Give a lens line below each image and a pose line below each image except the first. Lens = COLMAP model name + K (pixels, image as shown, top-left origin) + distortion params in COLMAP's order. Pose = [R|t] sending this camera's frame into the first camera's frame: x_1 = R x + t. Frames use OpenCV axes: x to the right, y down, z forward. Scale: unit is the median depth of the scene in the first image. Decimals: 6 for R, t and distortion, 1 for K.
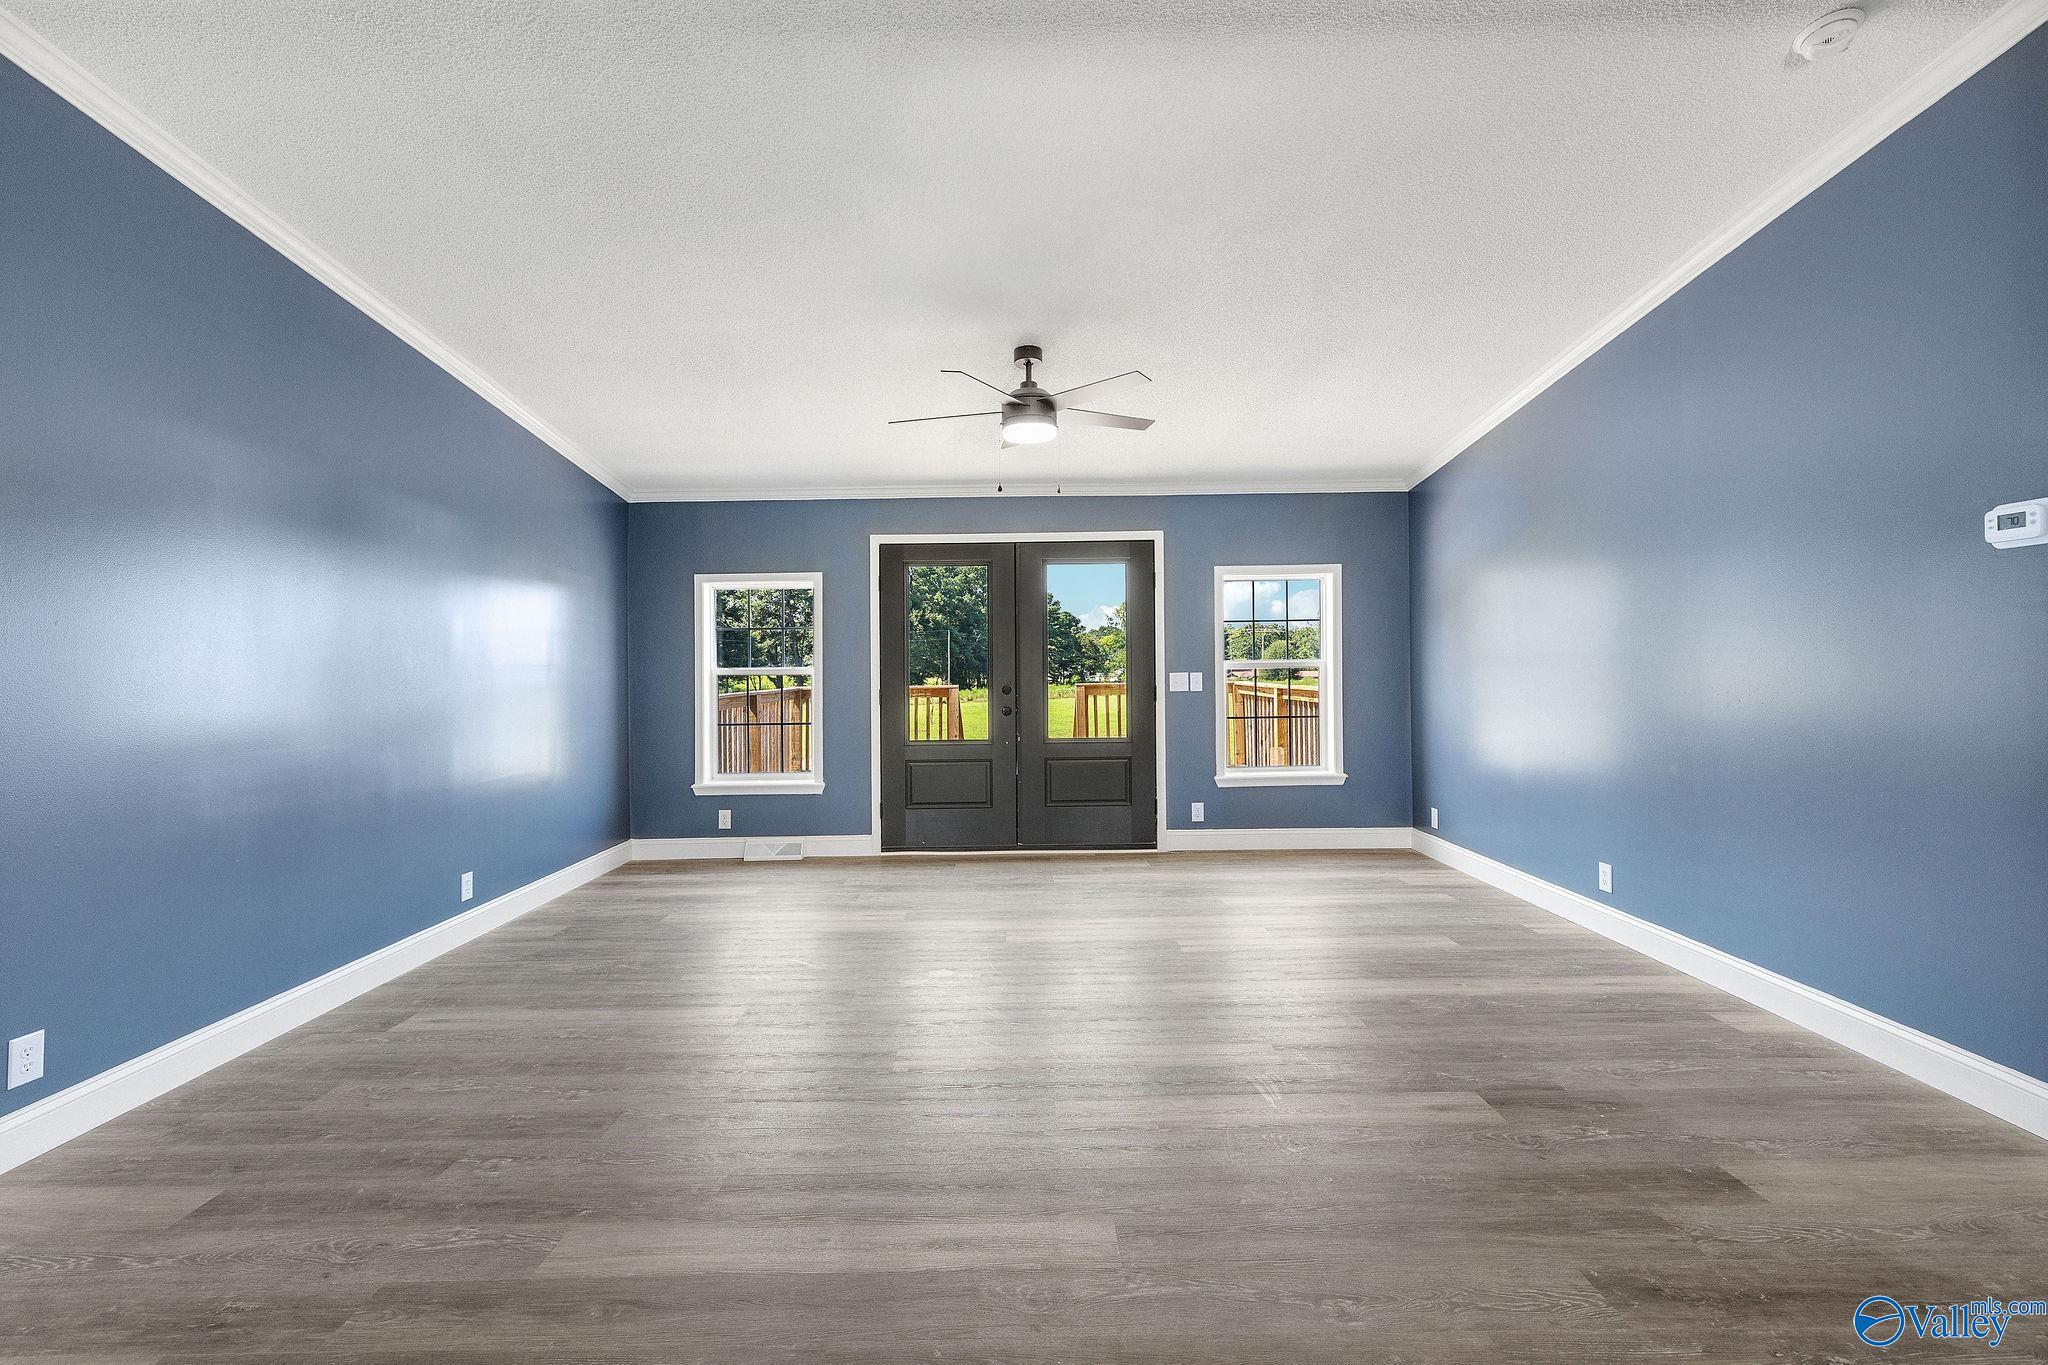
lens RADIAL K [[880.2, 0, 1033.3], [0, 880.2, 678.3], [0, 0, 1]] dist [-0.000845, -0.000043]
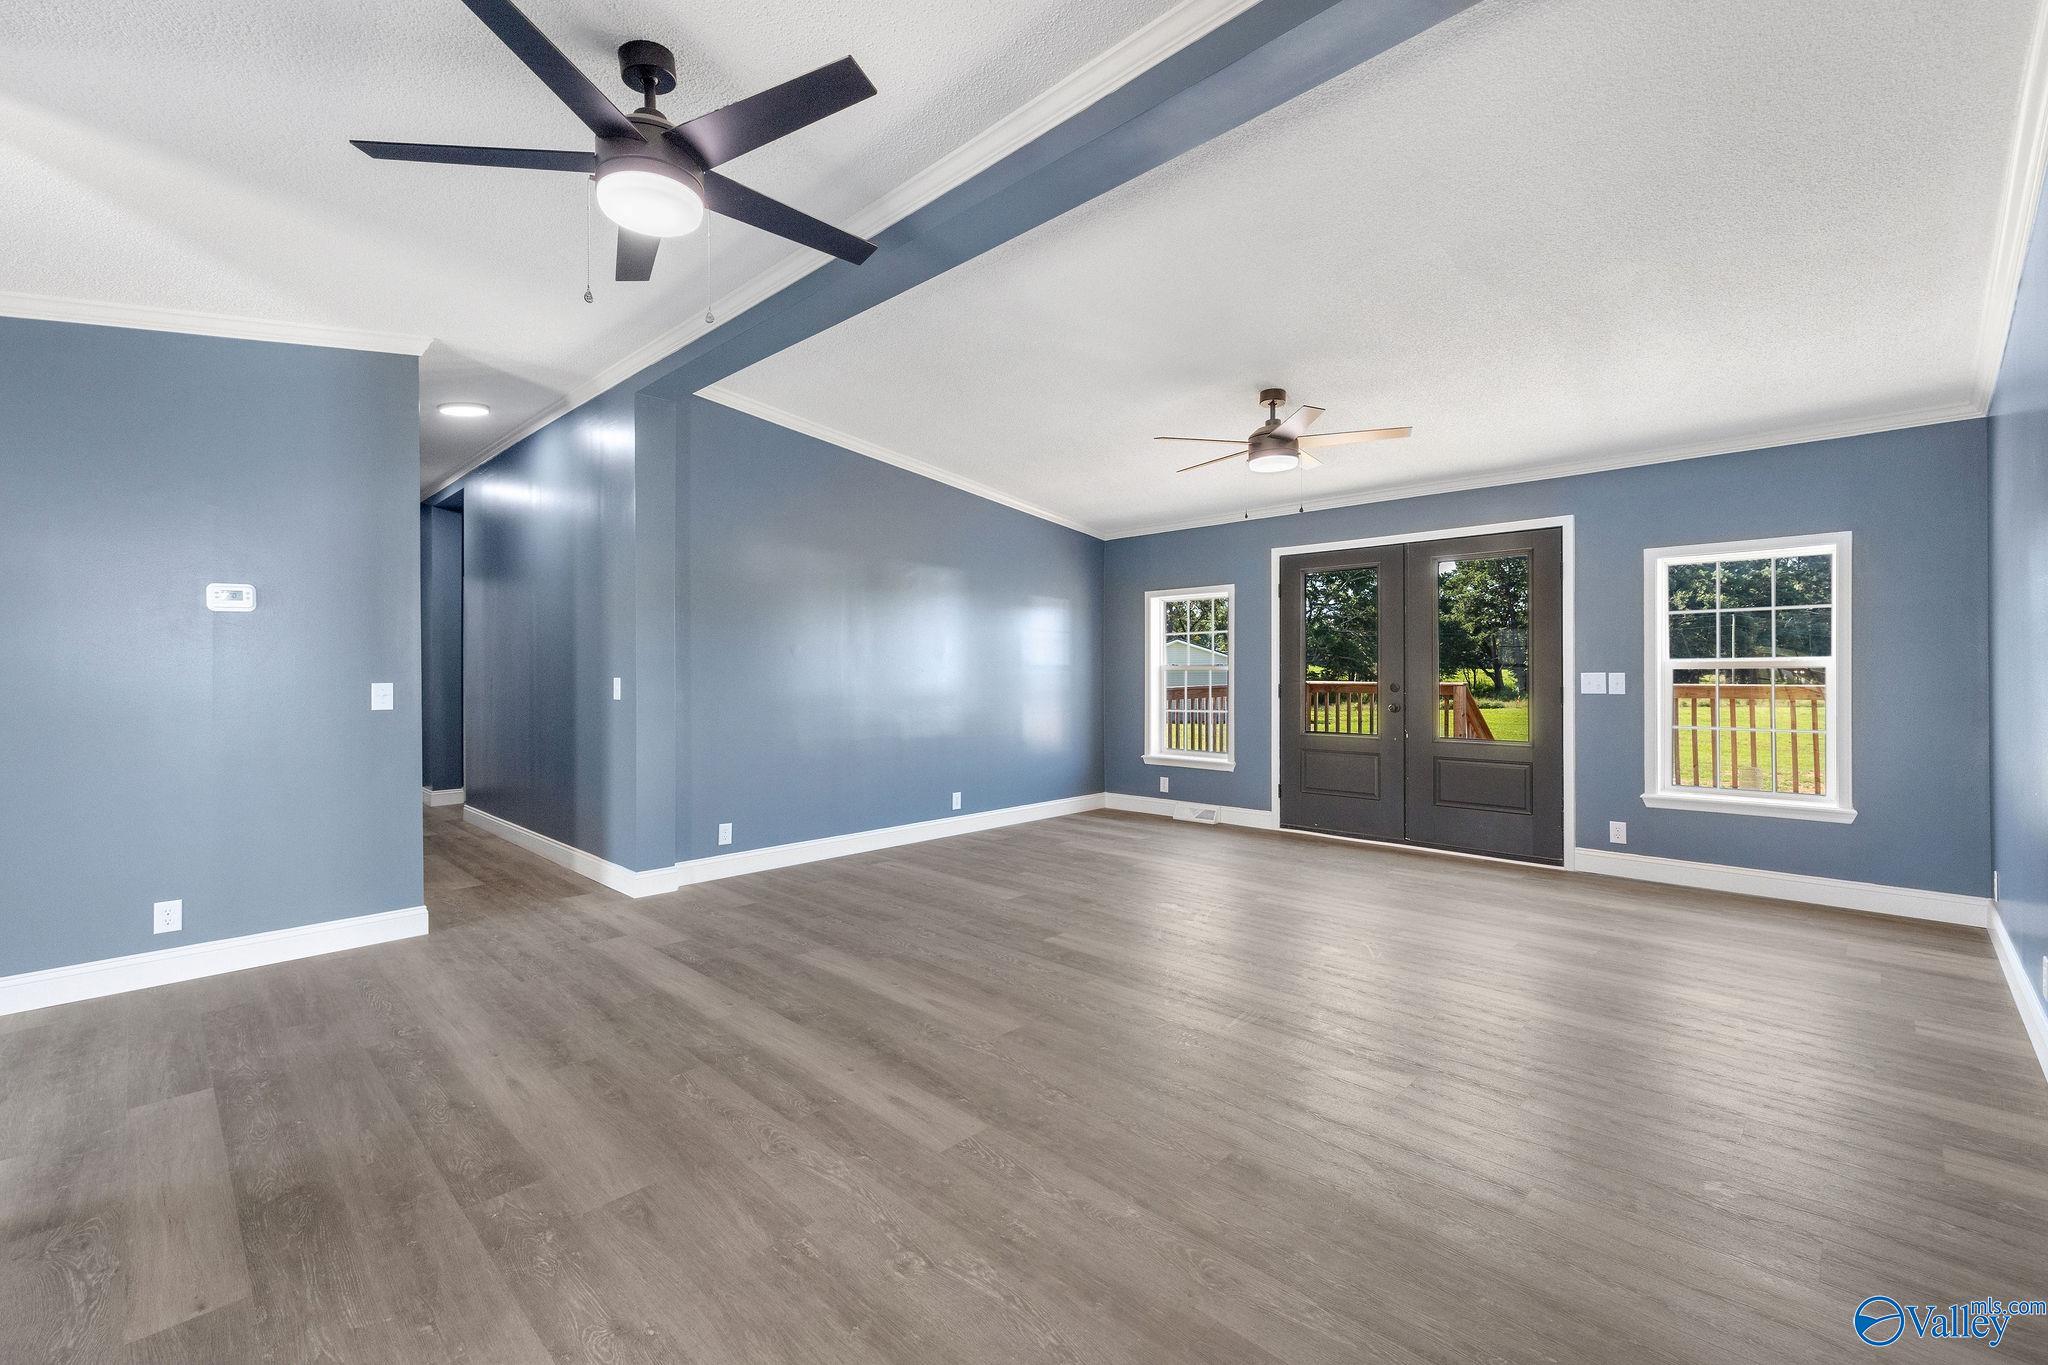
lens RADIAL K [[880.2, 0, 1033.3], [0, 880.2, 678.3], [0, 0, 1]] dist [-0.000845, -0.000043]
pose [[0.711287, 0.016006, -0.702719, 0.396465], [-0.010683, 0.999871, 0.011962, -0.005255], [0.702820, -0.001001, 0.711367, -0.029120]]
